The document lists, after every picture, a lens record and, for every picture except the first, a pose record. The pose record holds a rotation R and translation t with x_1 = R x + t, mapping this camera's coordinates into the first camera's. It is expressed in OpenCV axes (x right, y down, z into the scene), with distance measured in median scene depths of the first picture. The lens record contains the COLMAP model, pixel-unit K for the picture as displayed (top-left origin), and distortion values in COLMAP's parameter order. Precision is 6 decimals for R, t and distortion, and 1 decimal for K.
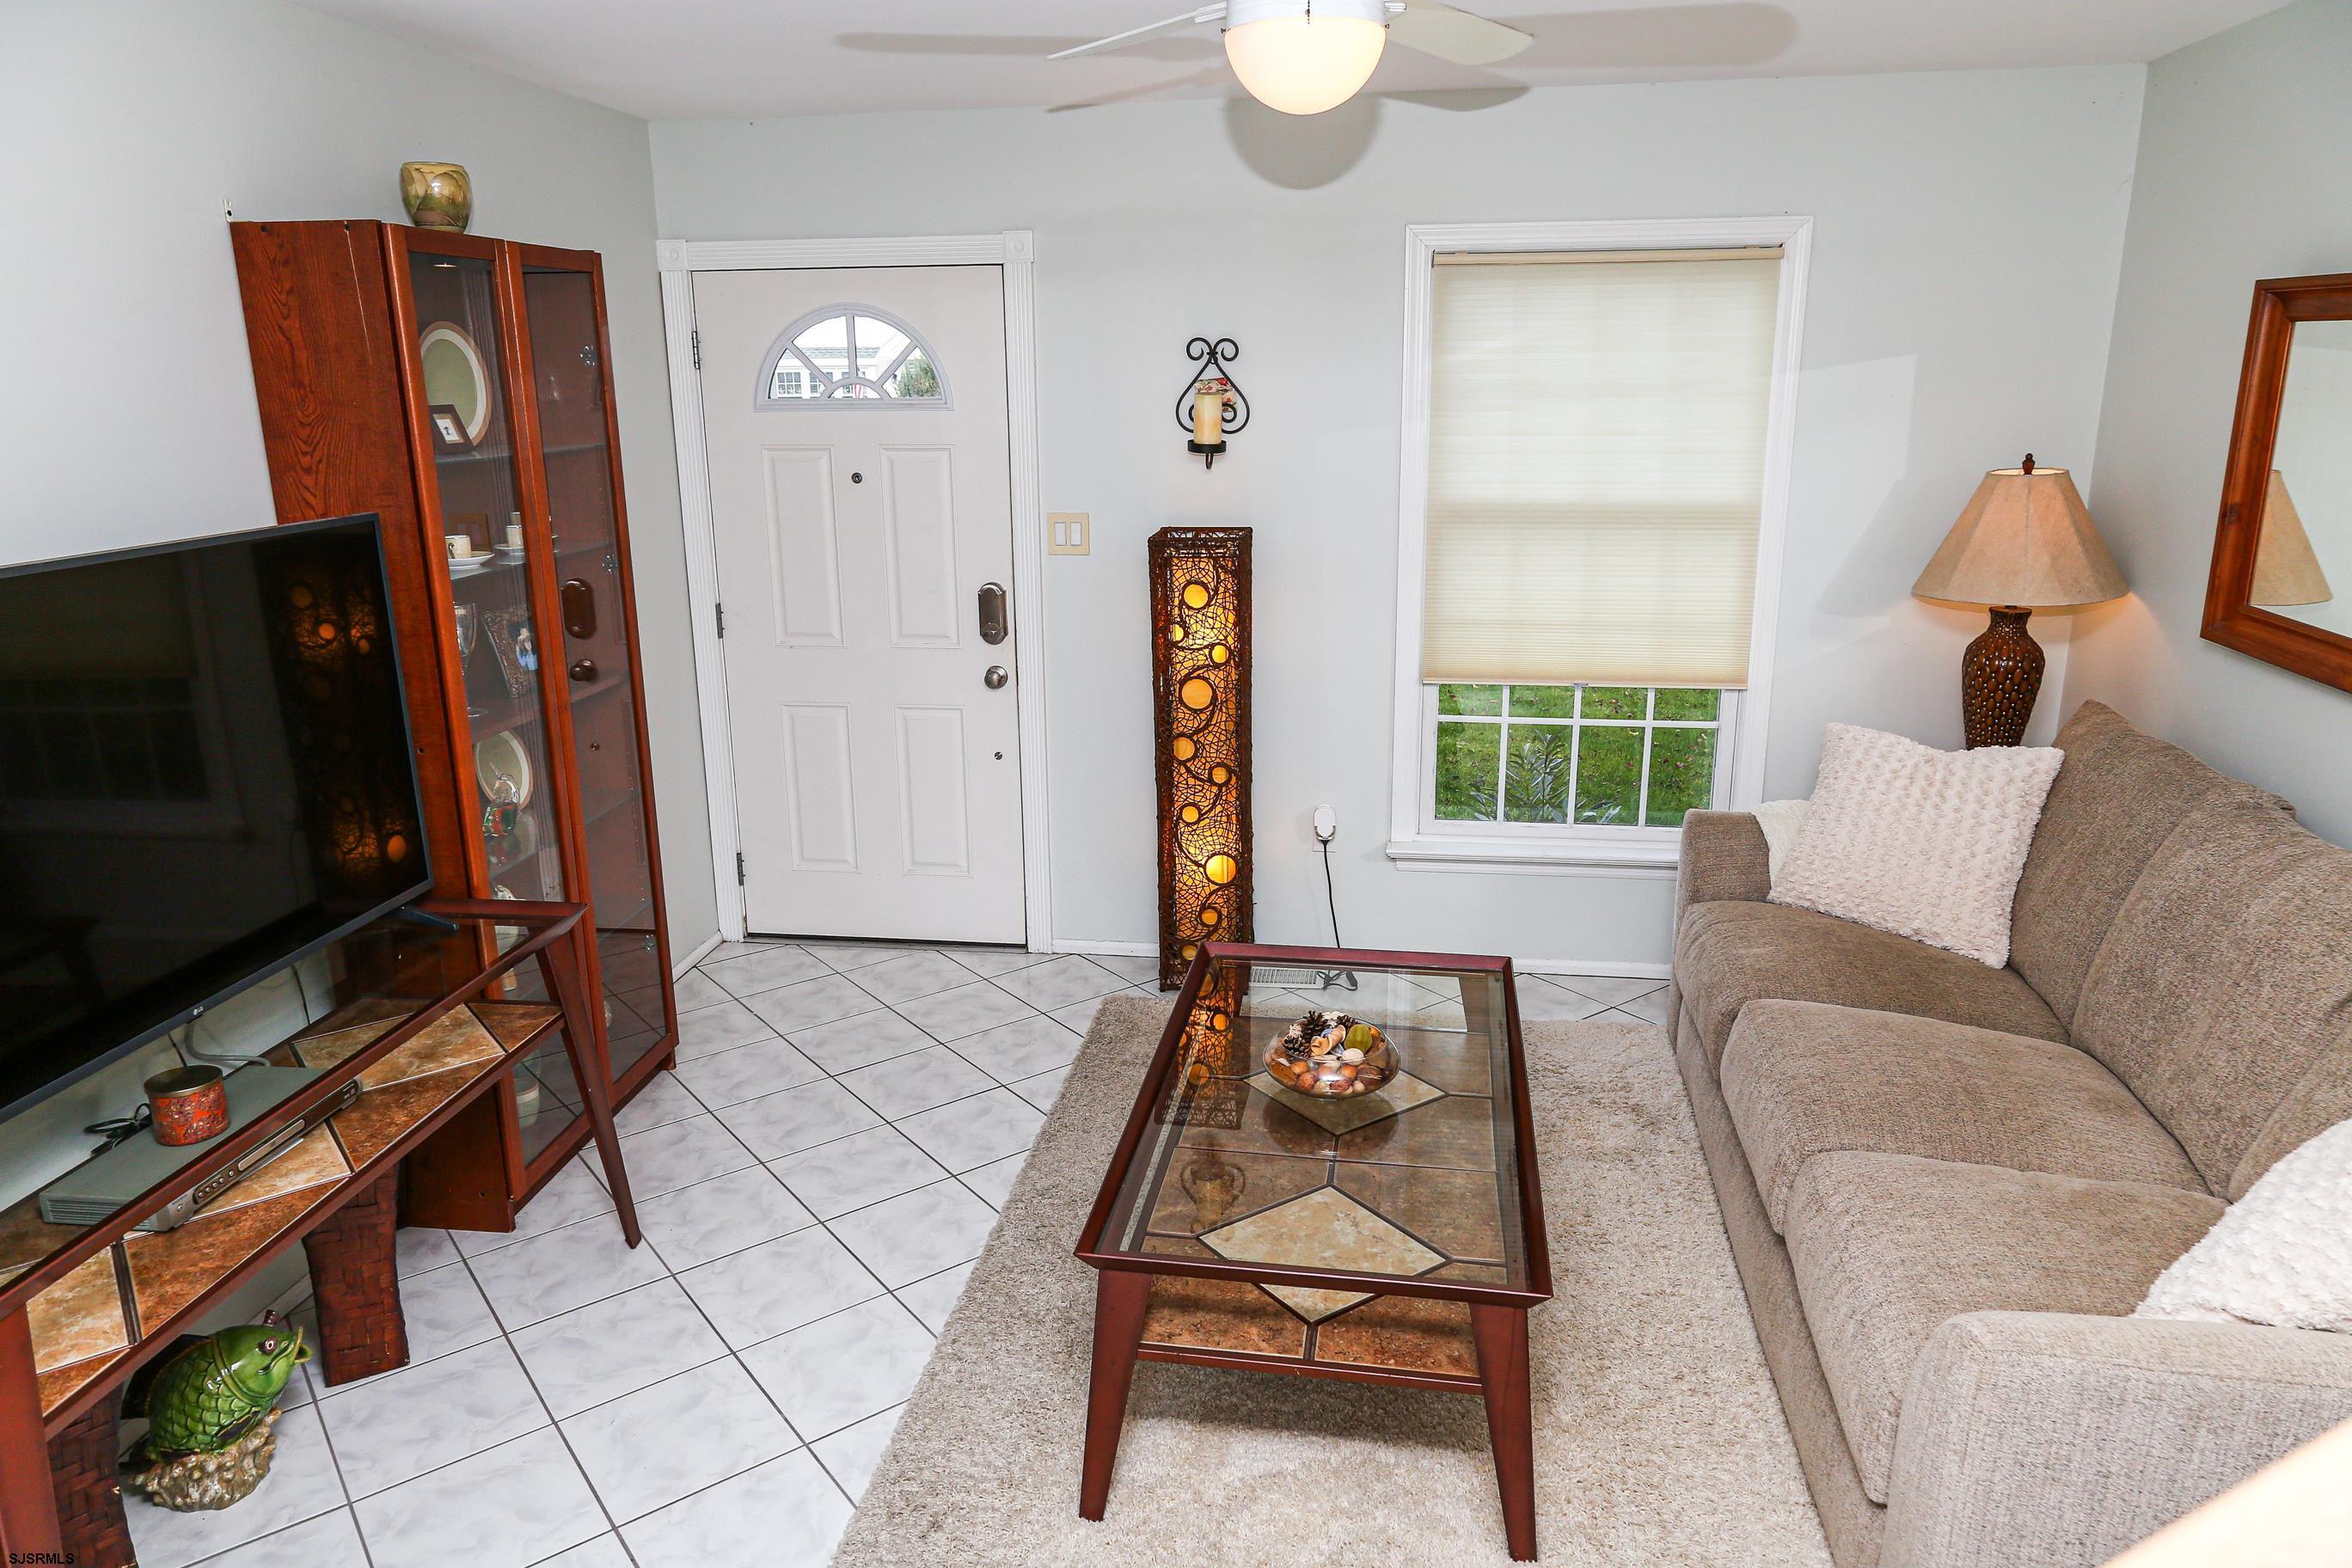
lens RADIAL K [[1601.7, 0, 1177.9], [0, 1601.7, 780.9], [0, 0, 1]] dist [0.034576, -0.006352]
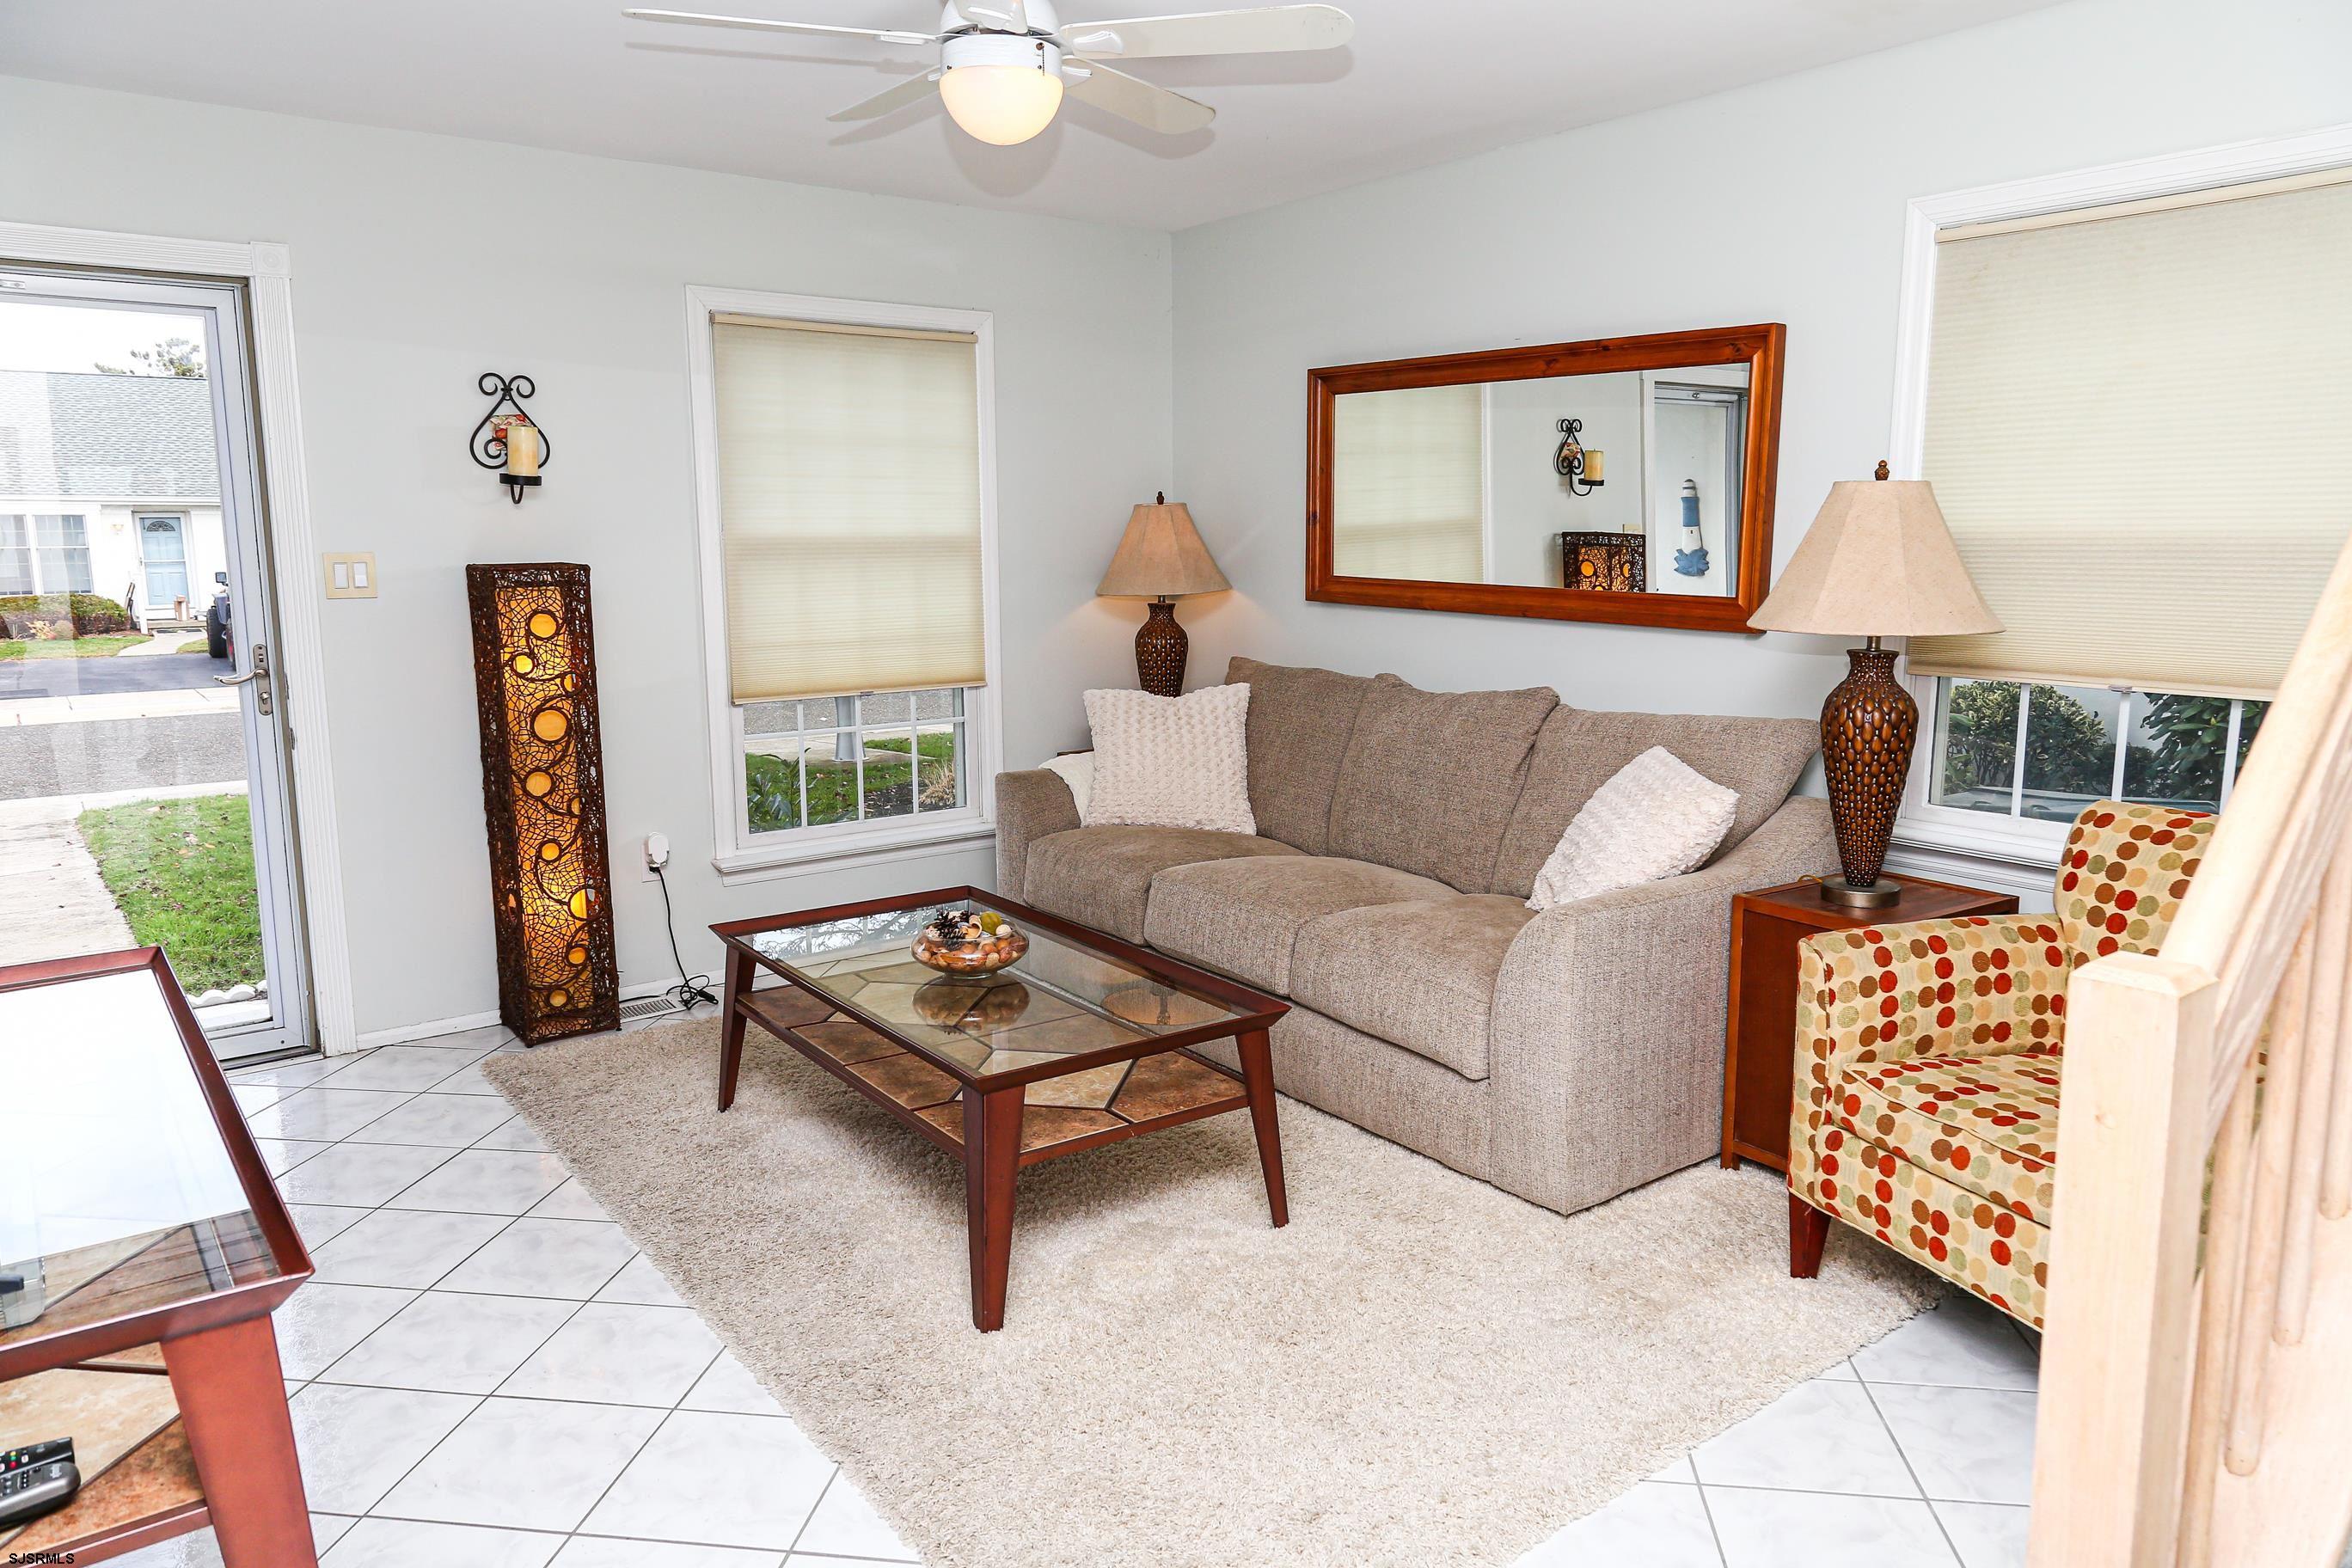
lens RADIAL K [[1601.7, 0, 1173.9], [0, 1601.7, 794.9], [0, 0, 1]] dist [0.034576, -0.006352]
pose [[0.699479, -0.111492, 0.705903, -0.426864], [0.185419, 0.982244, -0.028593, 0.087817], [-0.690181, 0.150887, 0.707731, 0.039192]]
